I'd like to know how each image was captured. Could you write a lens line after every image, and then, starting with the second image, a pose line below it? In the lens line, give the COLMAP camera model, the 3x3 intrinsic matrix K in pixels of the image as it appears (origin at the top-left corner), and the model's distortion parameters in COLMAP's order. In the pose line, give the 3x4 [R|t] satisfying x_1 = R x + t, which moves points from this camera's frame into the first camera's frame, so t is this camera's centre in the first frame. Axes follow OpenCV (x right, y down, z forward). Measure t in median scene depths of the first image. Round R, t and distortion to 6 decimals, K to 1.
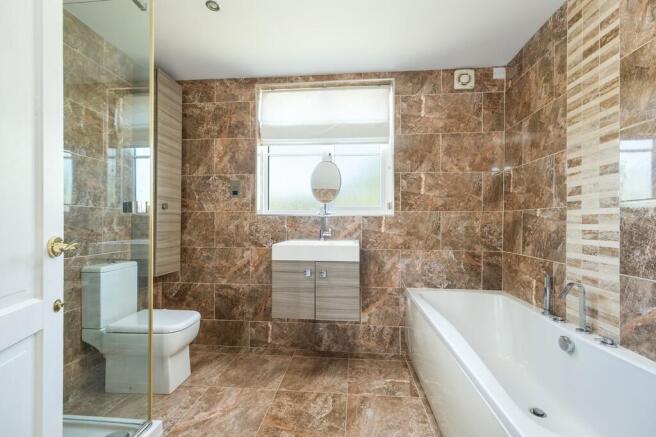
lens RADIAL K [[270.4, 0, 329.8], [0, 270.4, 222.2], [0, 0, 1]] dist [-0.018987, -0.000713]
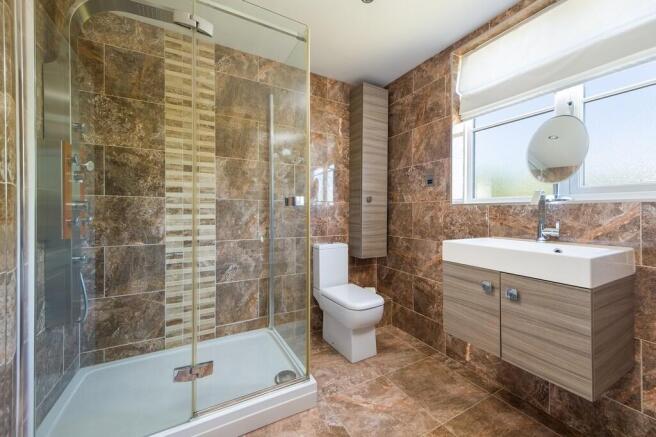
lens RADIAL K [[250.1, 0, 326.5], [0, 250.1, 212.9], [0, 0, 1]] dist [-0.003056, -0.000817]
pose [[0.554353, 0.000583, -0.832282, 0.168992], [-0.001186, 0.999999, -0.000089, -0.000482], [0.832281, 0.001036, 0.554353, 0.227377]]
